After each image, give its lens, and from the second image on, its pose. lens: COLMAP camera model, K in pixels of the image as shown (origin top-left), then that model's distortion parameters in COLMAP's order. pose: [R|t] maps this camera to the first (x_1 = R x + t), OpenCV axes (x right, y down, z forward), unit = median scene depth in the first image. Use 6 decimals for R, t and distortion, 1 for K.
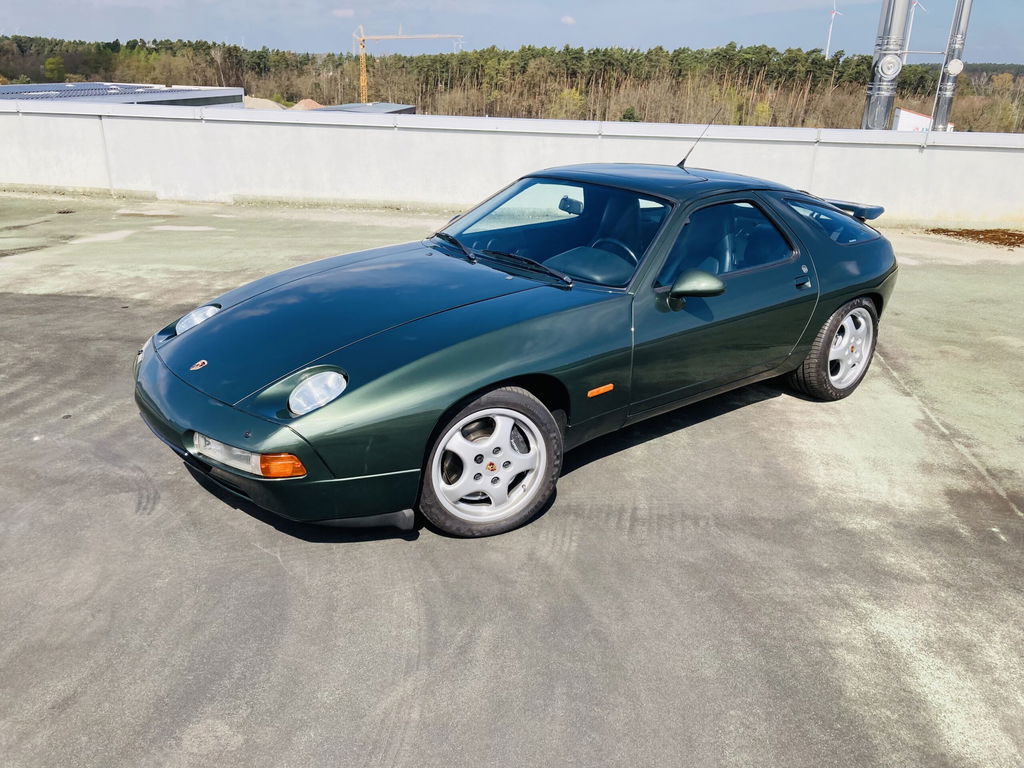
lens RADIAL K [[845.9, 0, 513.1], [0, 845.9, 384.7], [0, 0, 1]] dist [0.013652, 0.001303]
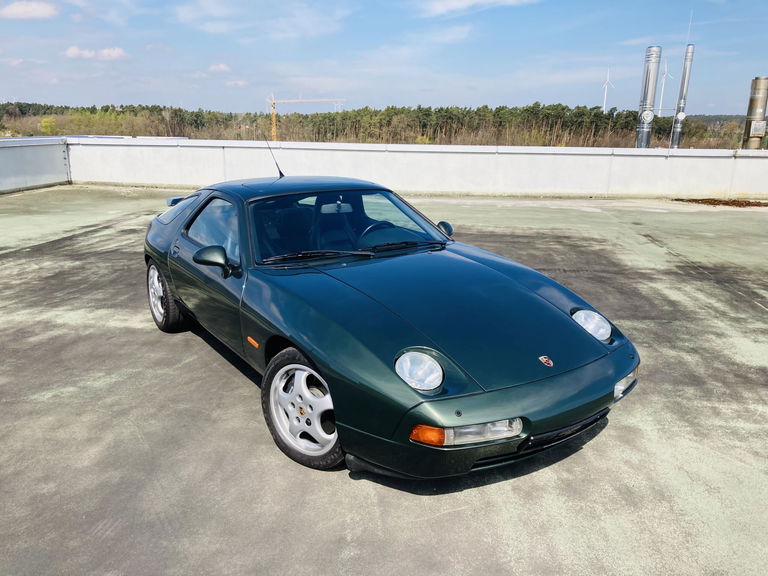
lens RADIAL K [[634.4, 0, 387.7], [0, 634.4, 290.5], [0, 0, 1]] dist [0.013652, 0.001303]
pose [[0.999833, -0.013761, 0.012041, -0.202254], [0.014871, 0.995122, -0.097523, 0.180611], [-0.010640, 0.097686, 0.995160, -0.467866]]
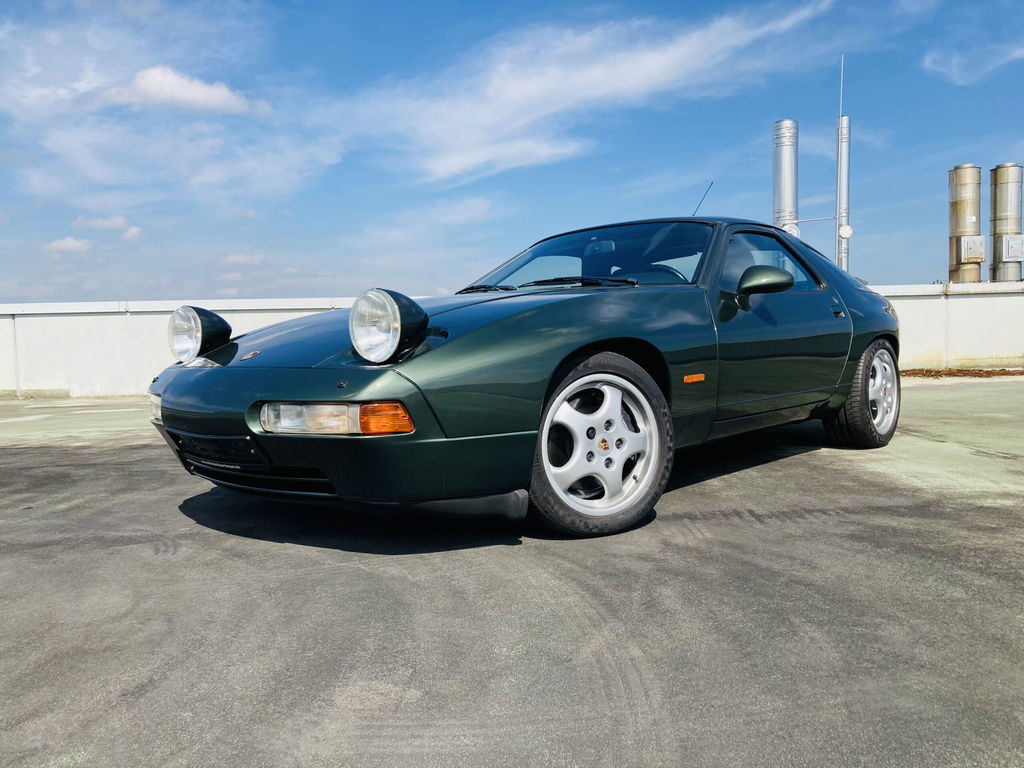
lens RADIAL K [[845.9, 0, 511.5], [0, 845.9, 373.3], [0, 0, 1]] dist [0.013652, 0.001303]
pose [[0.988766, -0.053491, 0.139572, -0.093124], [0.093203, 0.950648, -0.295941, 0.108546], [-0.116854, 0.305625, 0.944954, 0.070071]]
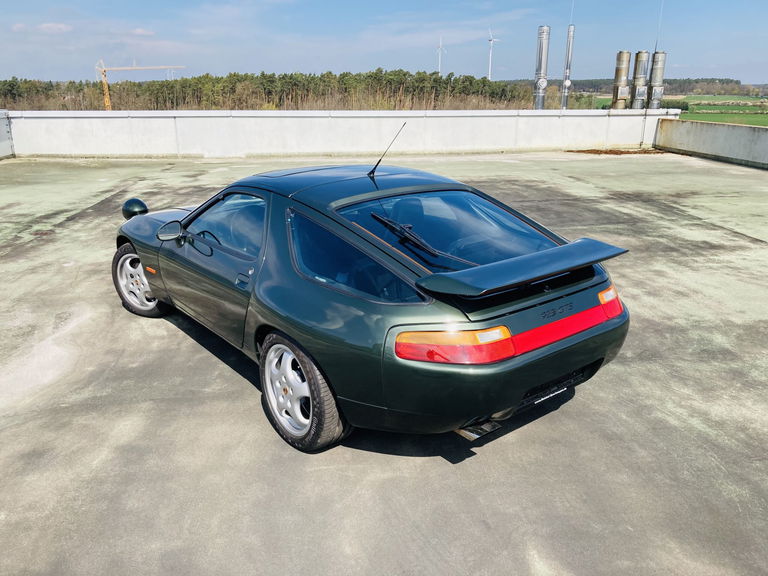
lens RADIAL K [[634.4, 0, 382.2], [0, 634.4, 281.1], [0, 0, 1]] dist [0.013652, 0.001303]
pose [[0.969339, -0.093418, 0.227276, -0.526281], [0.107175, 0.993035, -0.048936, 0.249674], [-0.221122, 0.071794, 0.972600, -0.690187]]
